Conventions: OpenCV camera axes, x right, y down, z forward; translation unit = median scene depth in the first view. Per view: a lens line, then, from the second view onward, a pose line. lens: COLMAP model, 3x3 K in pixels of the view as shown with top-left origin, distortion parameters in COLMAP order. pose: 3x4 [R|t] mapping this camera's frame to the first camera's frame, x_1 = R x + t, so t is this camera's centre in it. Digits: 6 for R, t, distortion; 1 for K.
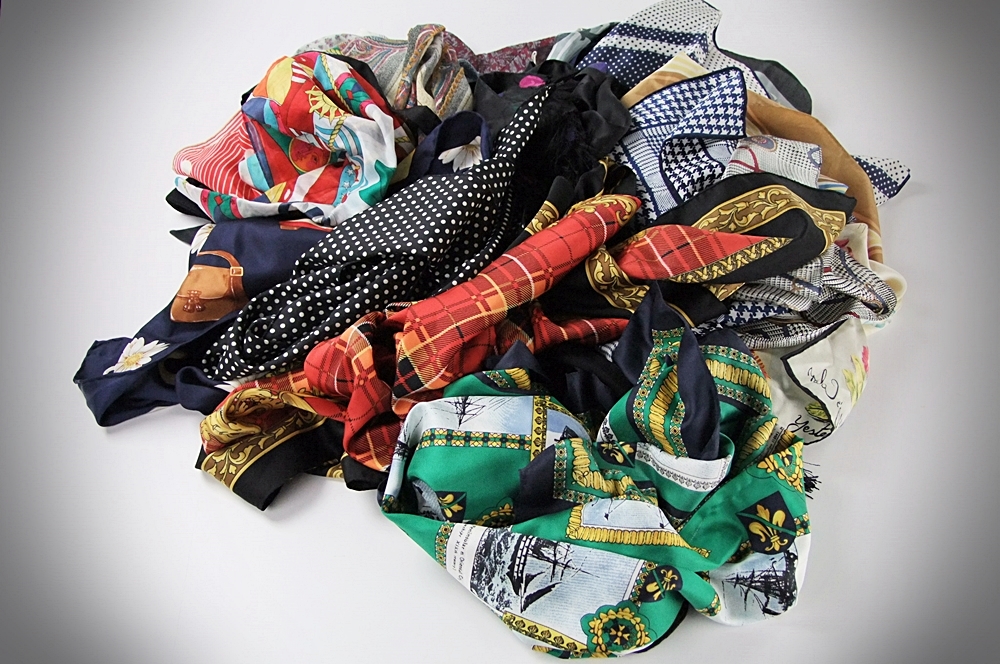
lens RADIAL K [[993.9, 0, 498.4], [0, 993.9, 331.1], [0, 0, 1]] dist [-0.024008, 0.000000]
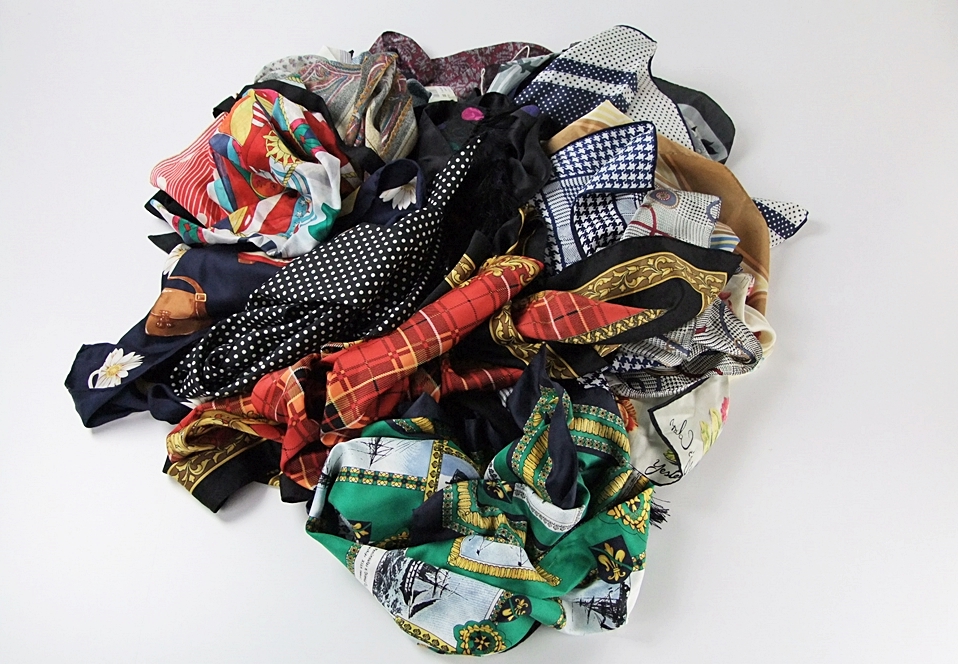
lens RADIAL K [[1008.4, 0, 480.3], [0, 1008.4, 332.8], [0, 0, 1]] dist [-0.024491, 0.000000]
pose [[0.998203, 0.054998, -0.023774, 0.104183], [-0.050398, 0.985291, 0.163287, -0.246539], [0.032405, -0.161795, 0.986292, -0.183845]]
